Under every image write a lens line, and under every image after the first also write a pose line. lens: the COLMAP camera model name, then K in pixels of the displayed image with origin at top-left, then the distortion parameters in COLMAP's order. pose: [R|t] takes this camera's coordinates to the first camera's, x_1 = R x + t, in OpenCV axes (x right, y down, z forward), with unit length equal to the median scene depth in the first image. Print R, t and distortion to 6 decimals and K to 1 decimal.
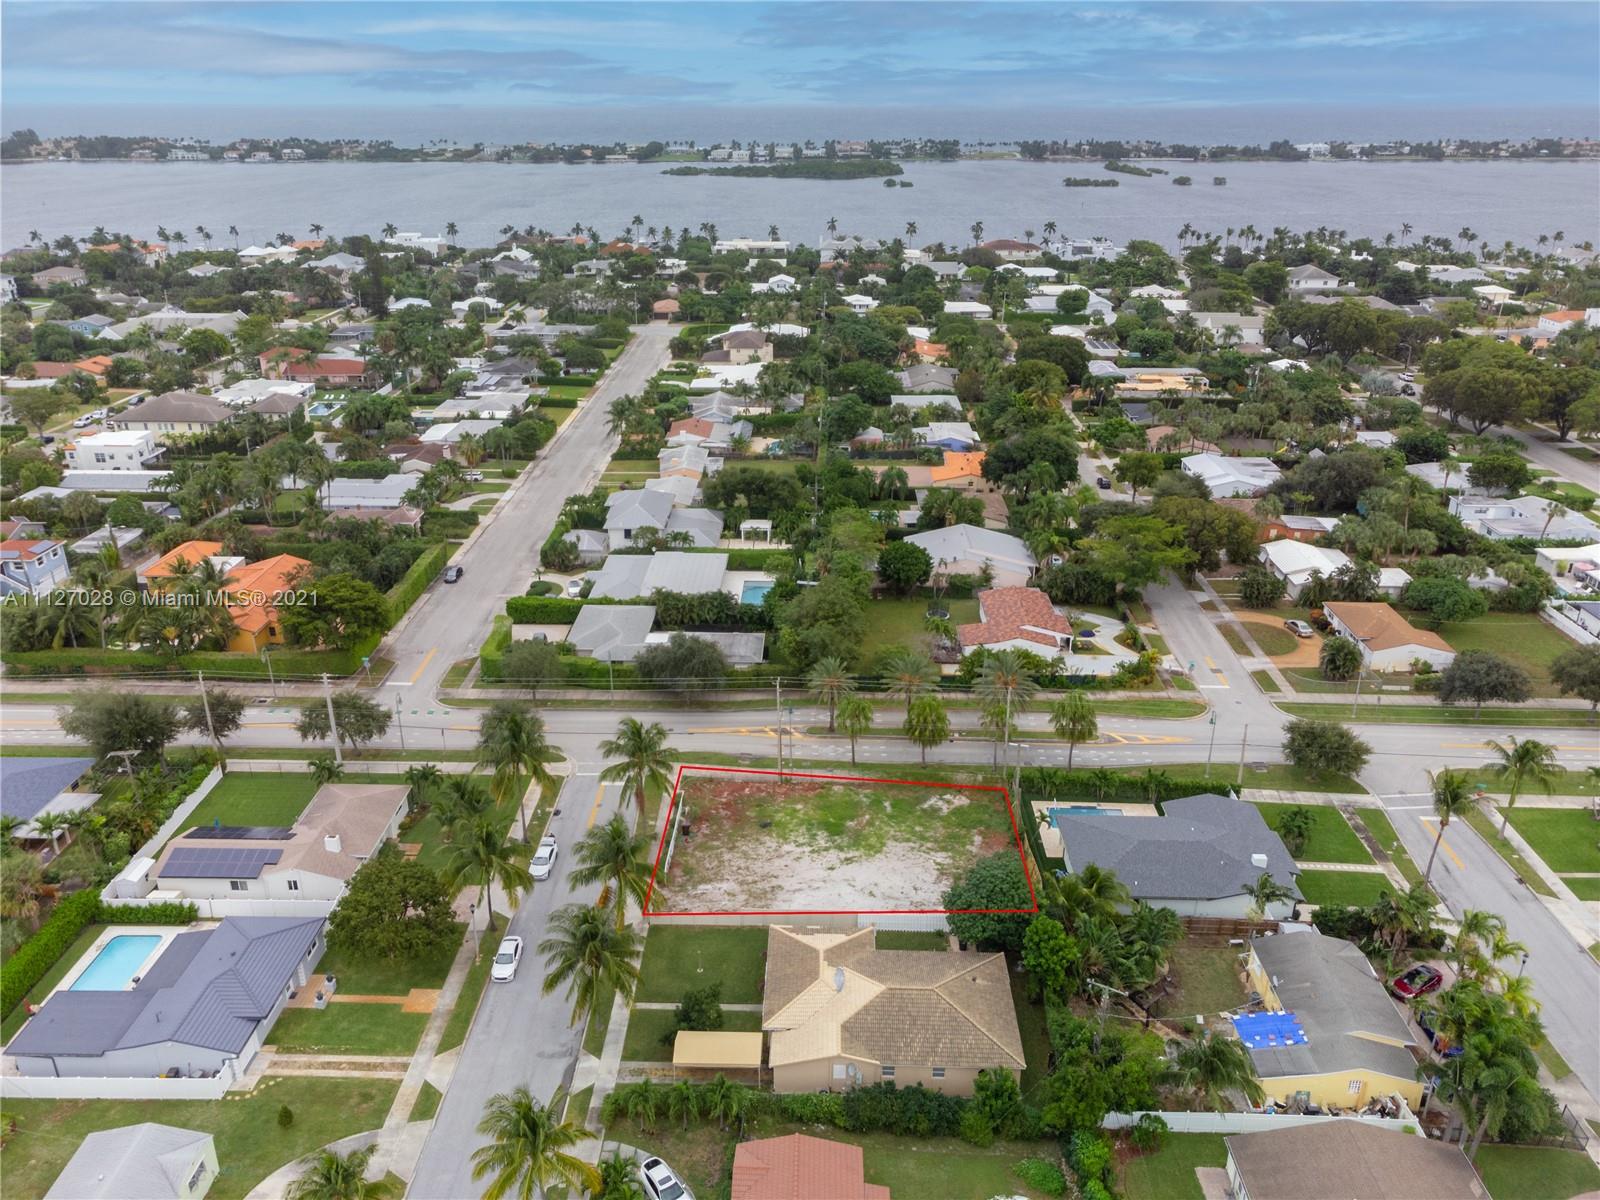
lens RADIAL K [[1203.9, 0, 779.9], [0, 1203.9, 595.8], [0, 0, 1]] dist [0.012030, 0.009530]
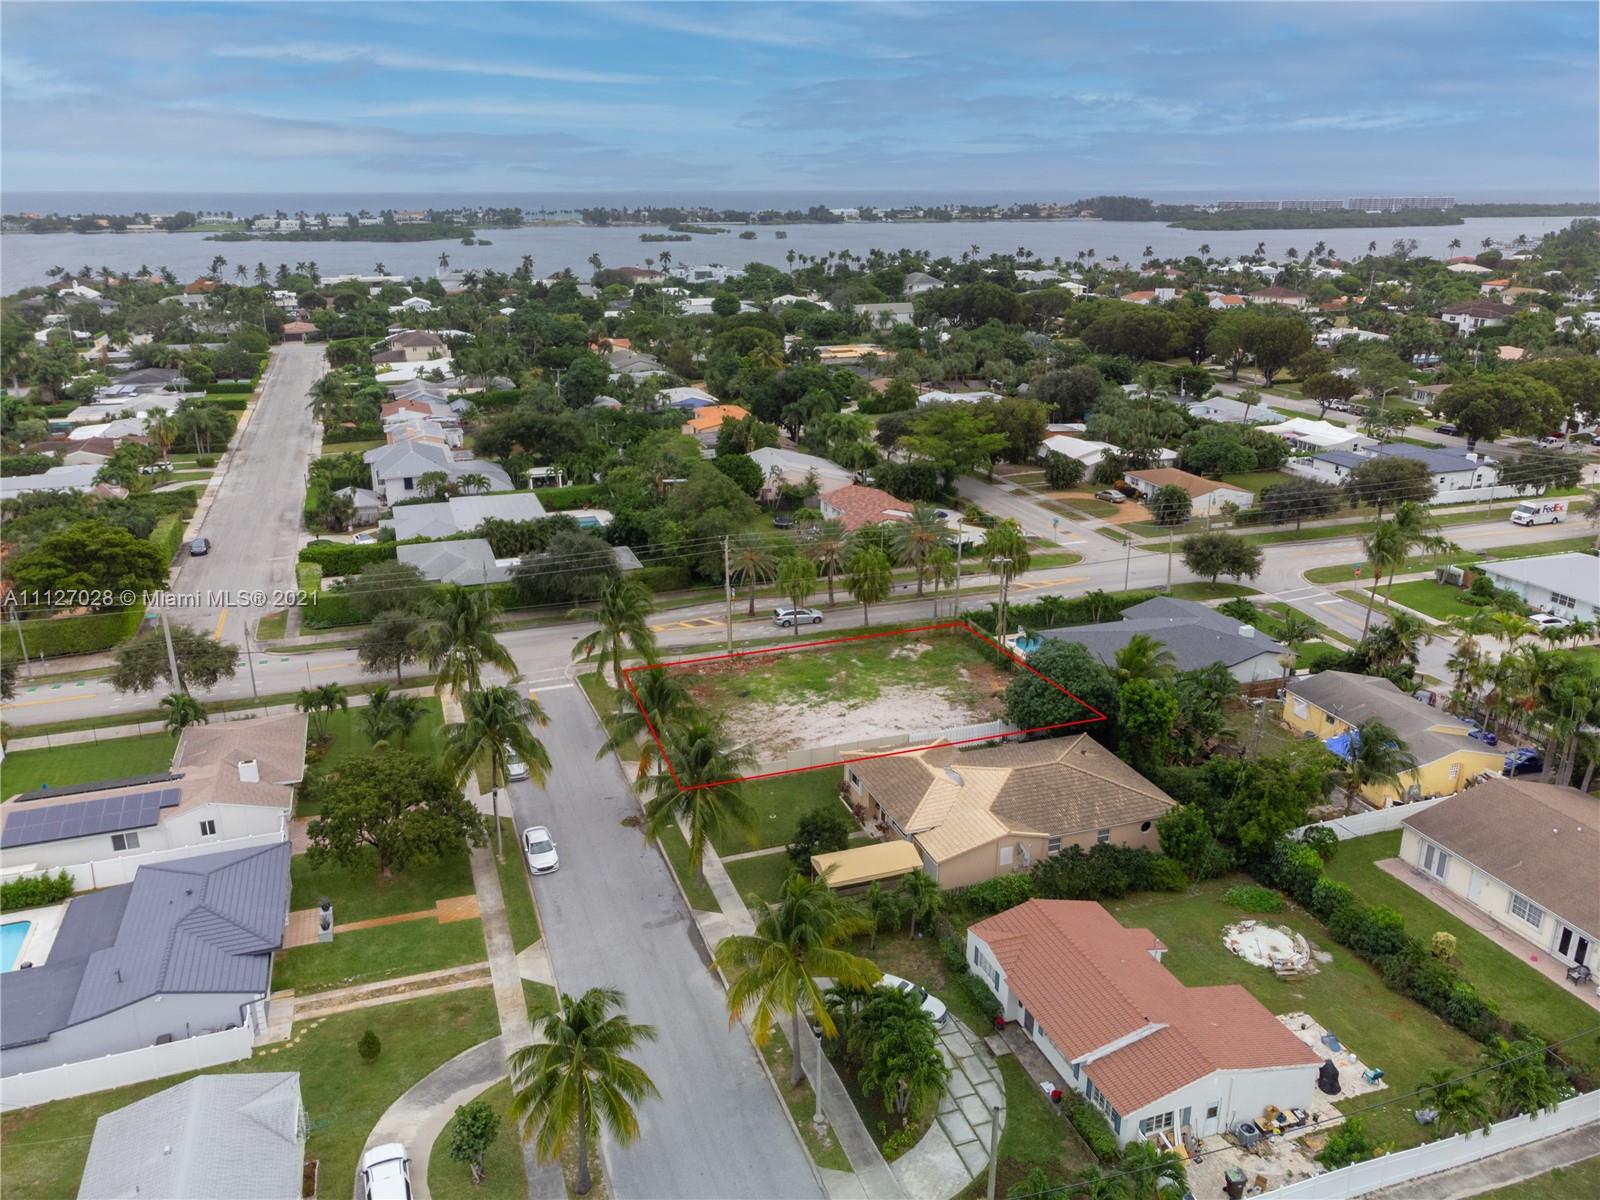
lens RADIAL K [[1203.9, 0, 779.9], [0, 1203.9, 595.8], [0, 0, 1]] dist [0.012030, 0.009530]
pose [[0.936701, -0.115417, 0.330560, -0.135011], [0.135817, 0.989958, -0.039211, 0.078098], [-0.322715, 0.081625, 0.942970, 0.073442]]
